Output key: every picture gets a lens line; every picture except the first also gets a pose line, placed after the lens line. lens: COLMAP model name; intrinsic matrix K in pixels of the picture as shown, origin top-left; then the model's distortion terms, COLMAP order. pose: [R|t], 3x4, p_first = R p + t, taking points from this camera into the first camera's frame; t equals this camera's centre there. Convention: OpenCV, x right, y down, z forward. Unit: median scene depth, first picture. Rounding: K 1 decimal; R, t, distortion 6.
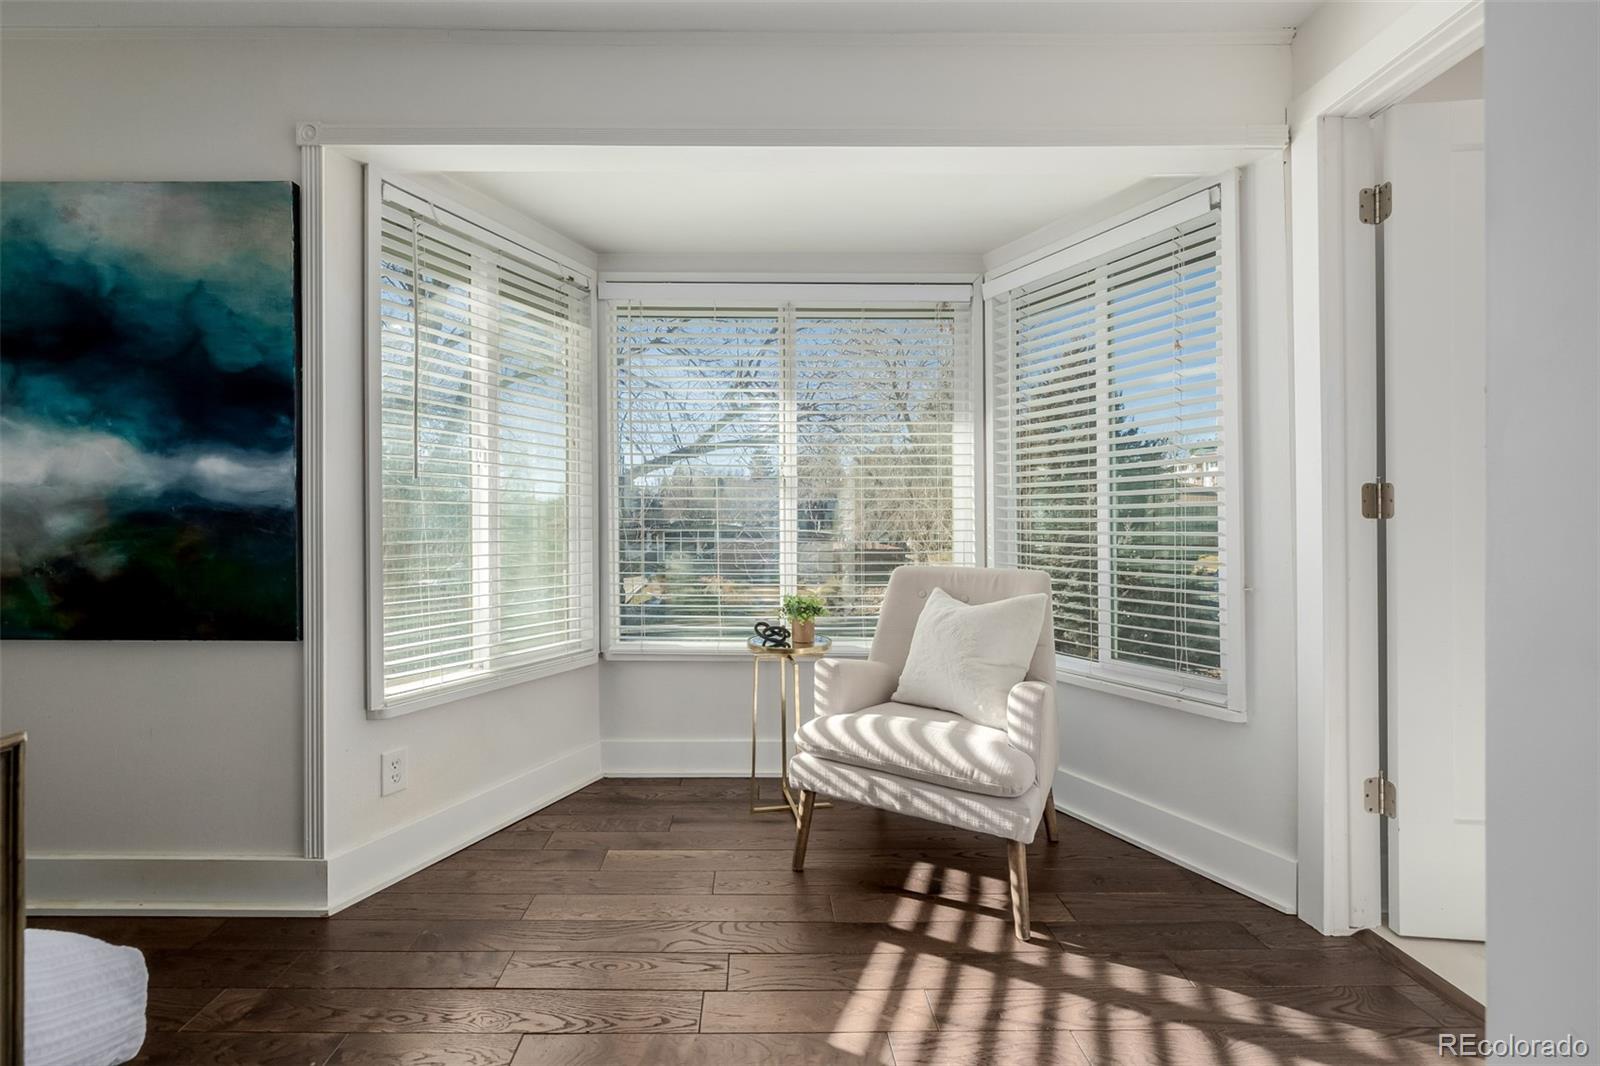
lens RADIAL K [[682.8, 0, 761.7], [0, 682.8, 521.3], [0, 0, 1]] dist [0.000385, 0.000258]
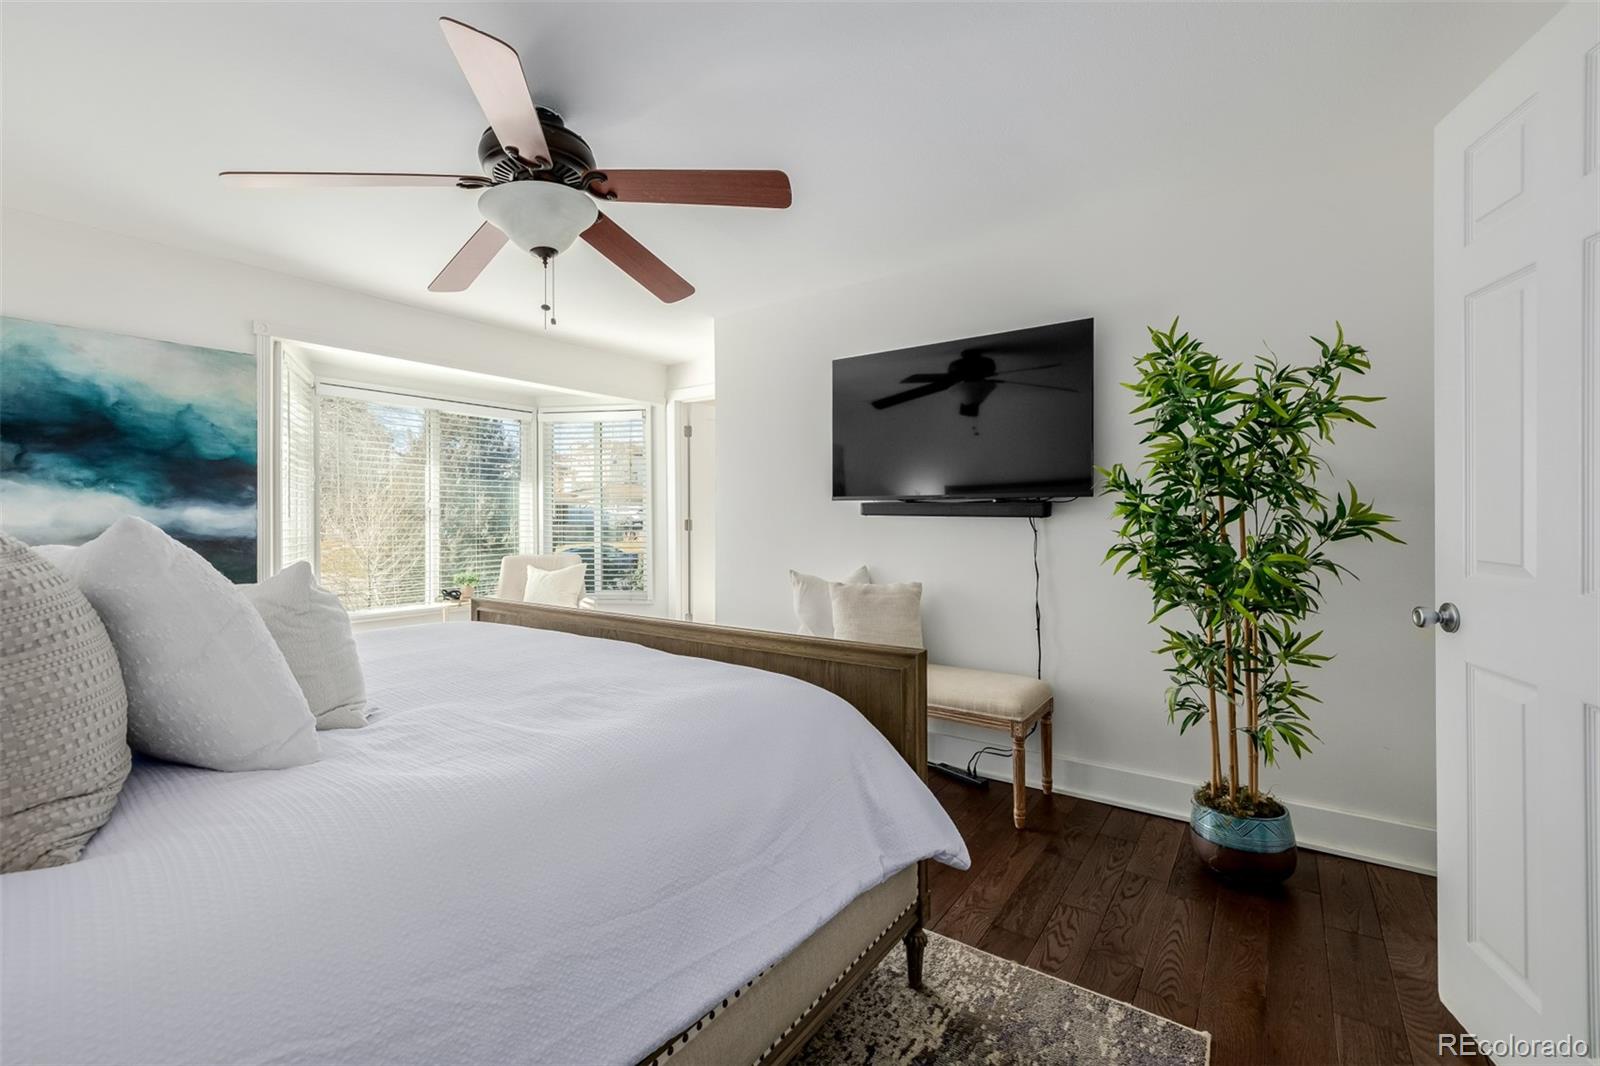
lens RADIAL K [[677.2, 0, 794.7], [0, 677.2, 531.1], [0, 0, 1]] dist [-0.001270, 0.000303]
pose [[0.583493, -0.022842, 0.811797, -1.303523], [0.004265, 0.999677, 0.025064, -0.074495], [-0.812107, -0.011162, 0.583401, -1.176421]]
